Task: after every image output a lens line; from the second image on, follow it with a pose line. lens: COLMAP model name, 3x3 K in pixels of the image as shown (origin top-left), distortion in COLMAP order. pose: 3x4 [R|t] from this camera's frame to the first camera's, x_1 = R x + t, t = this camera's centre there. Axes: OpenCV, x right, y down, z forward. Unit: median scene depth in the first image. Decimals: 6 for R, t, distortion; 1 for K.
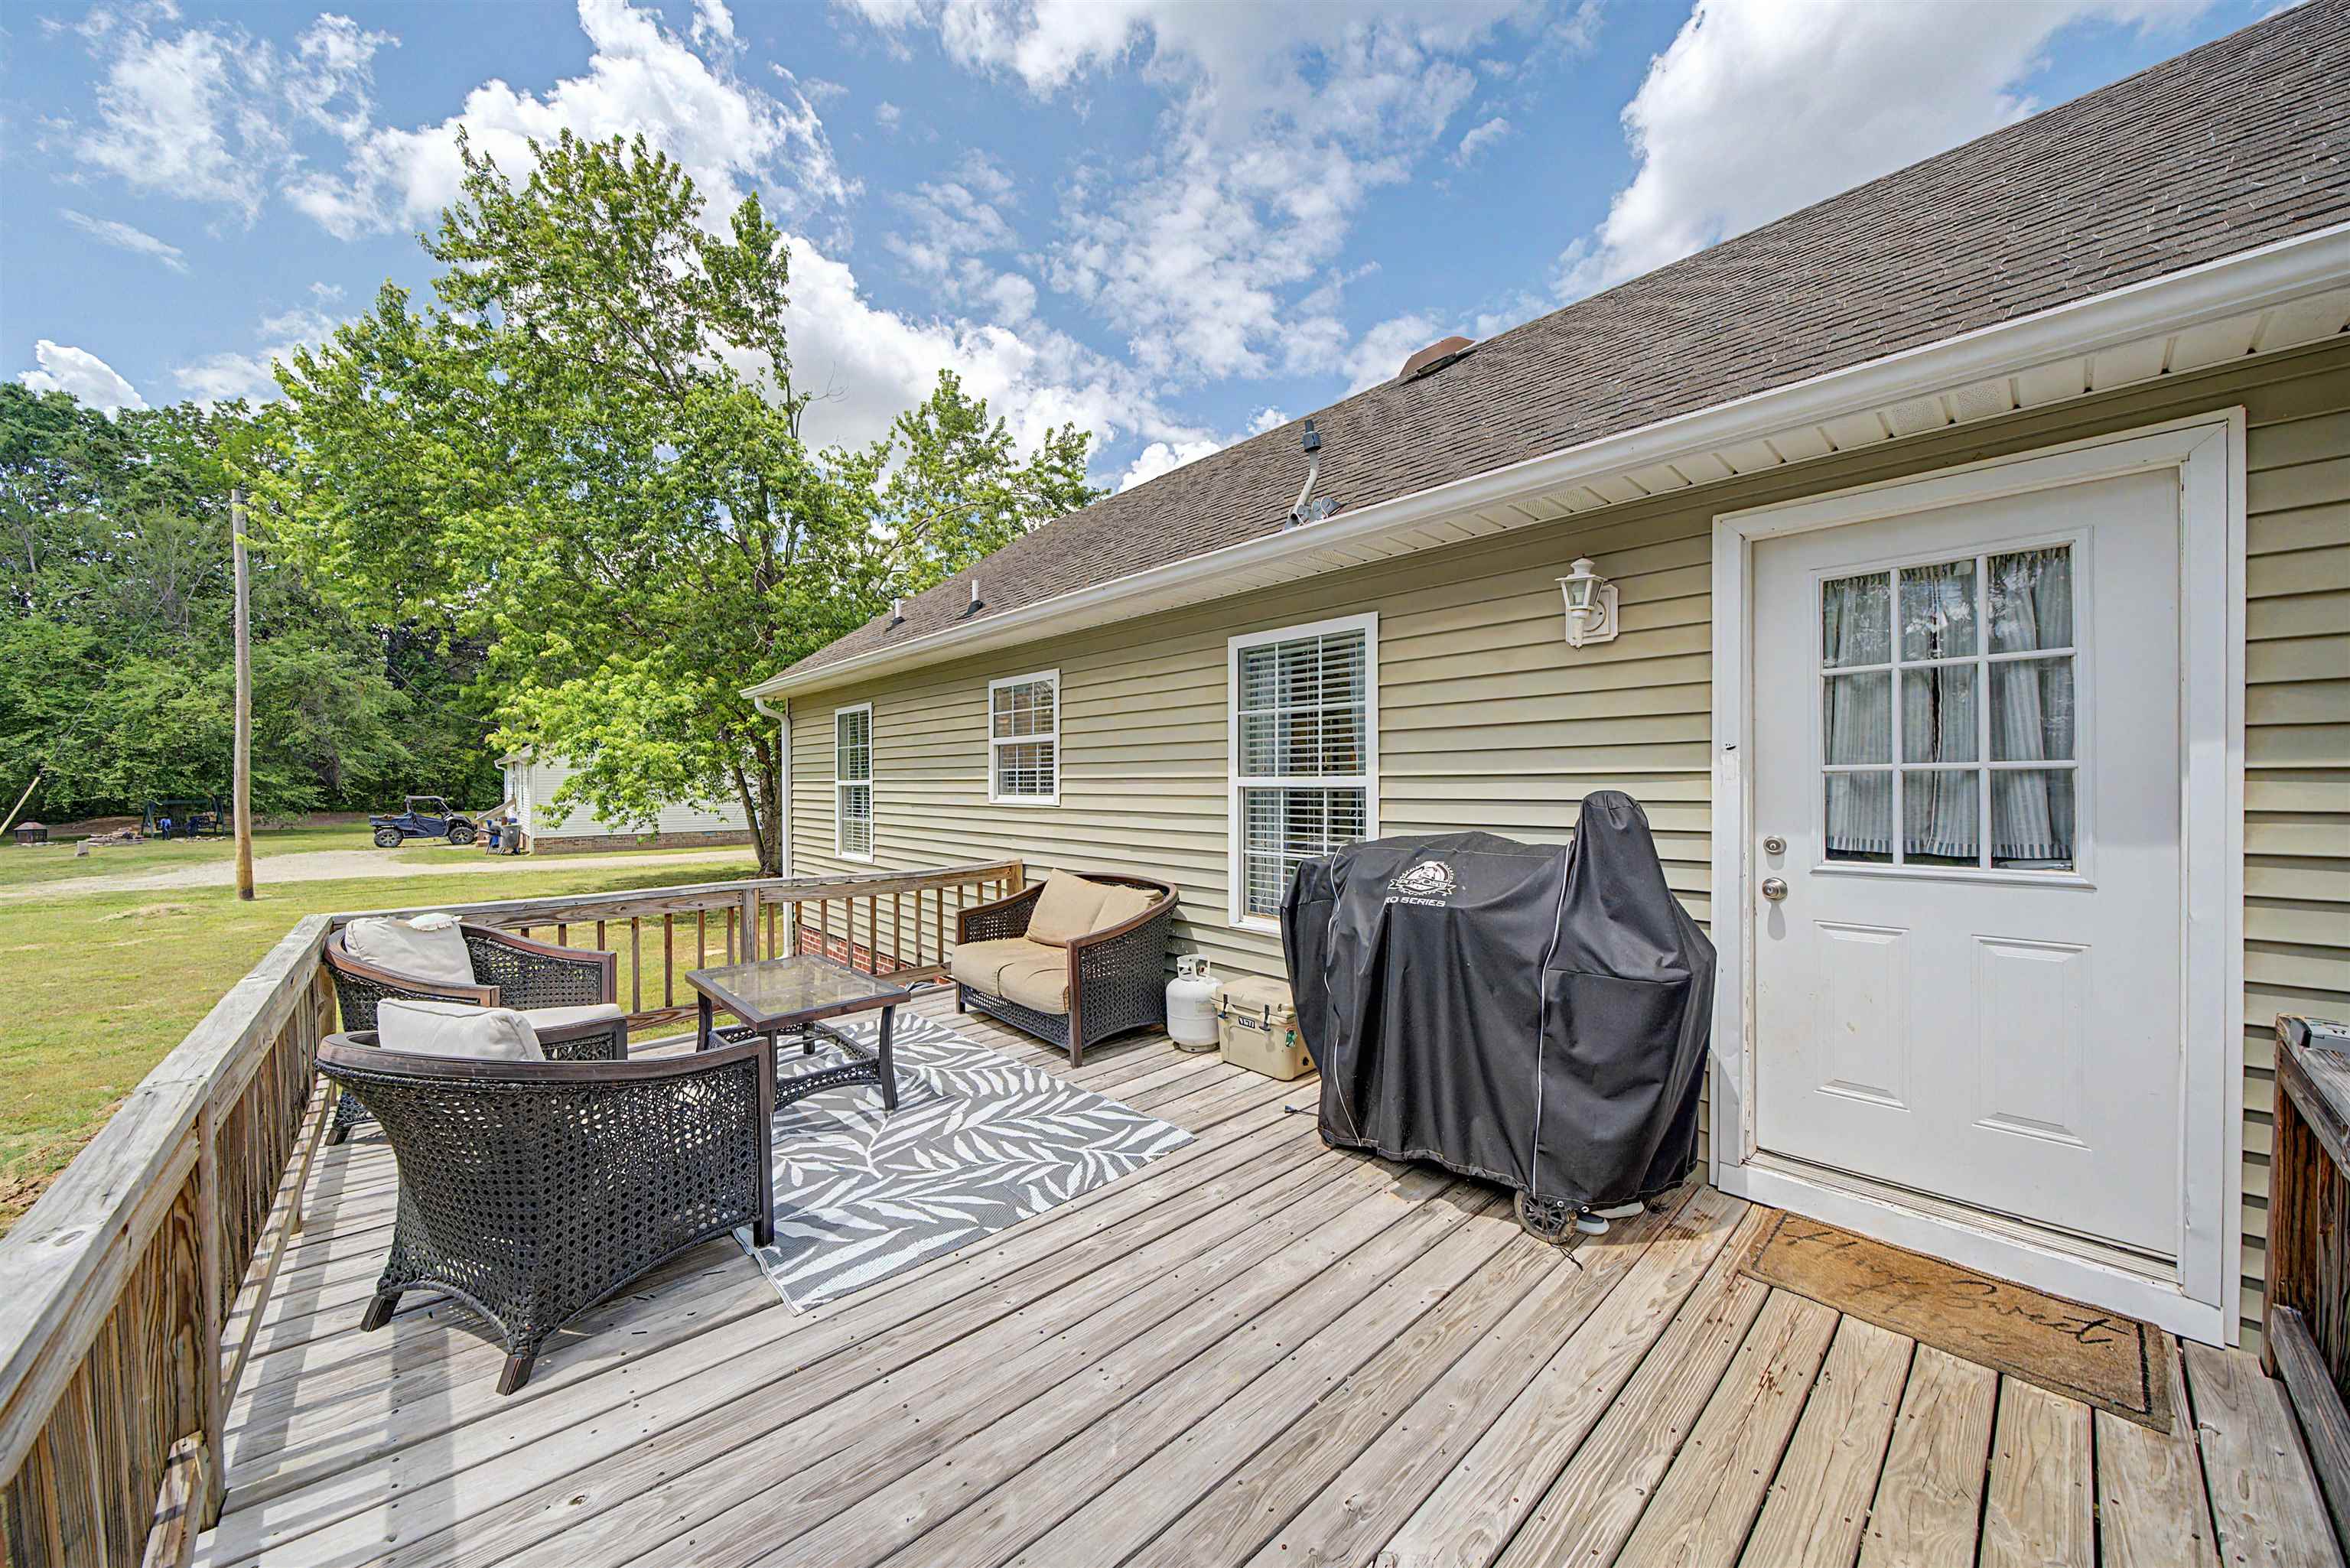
lens RADIAL K [[817.5, 0, 1169.7], [0, 817.5, 788.2], [0, 0, 1]] dist [-0.000302, 0.000014]
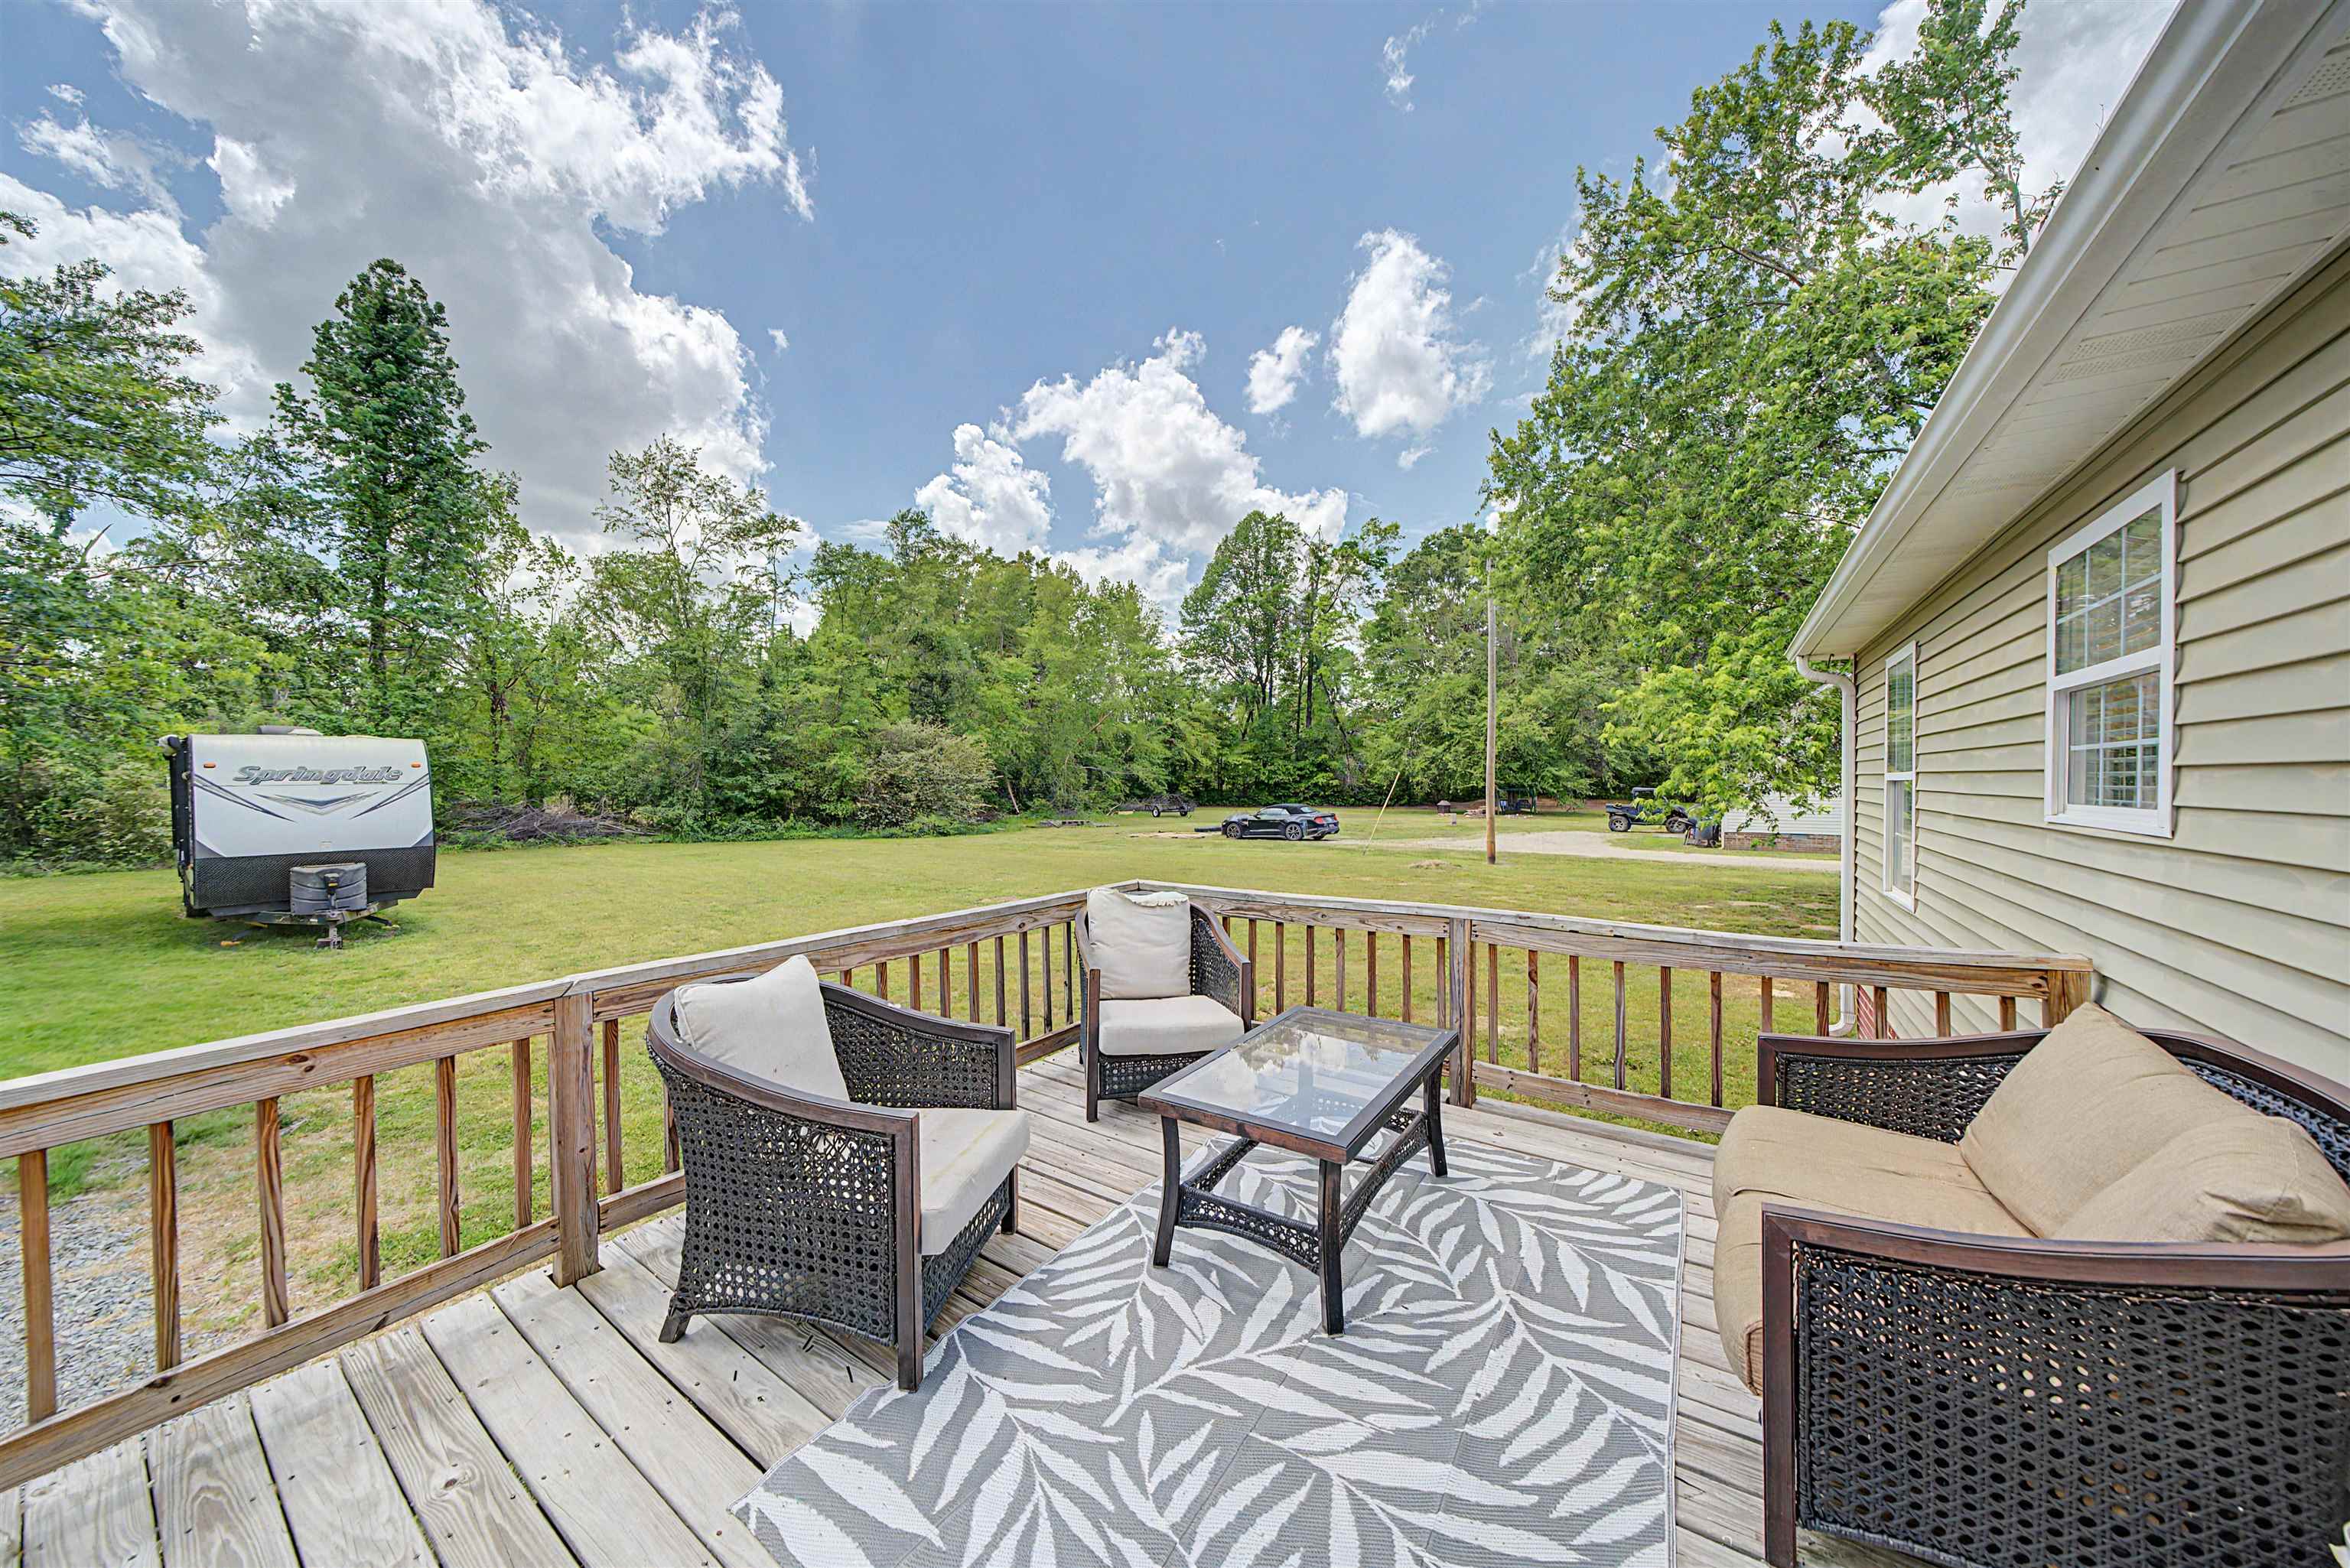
lens RADIAL K [[810.4, 0, 1171.4], [0, 810.4, 783.5], [0, 0, 1]] dist [-0.005752, 0.000132]
pose [[0.210426, 0.009910, -0.977560, 0.123494], [-0.006981, 0.999938, 0.008635, -0.003832], [0.977585, 0.005007, 0.210482, 0.469920]]
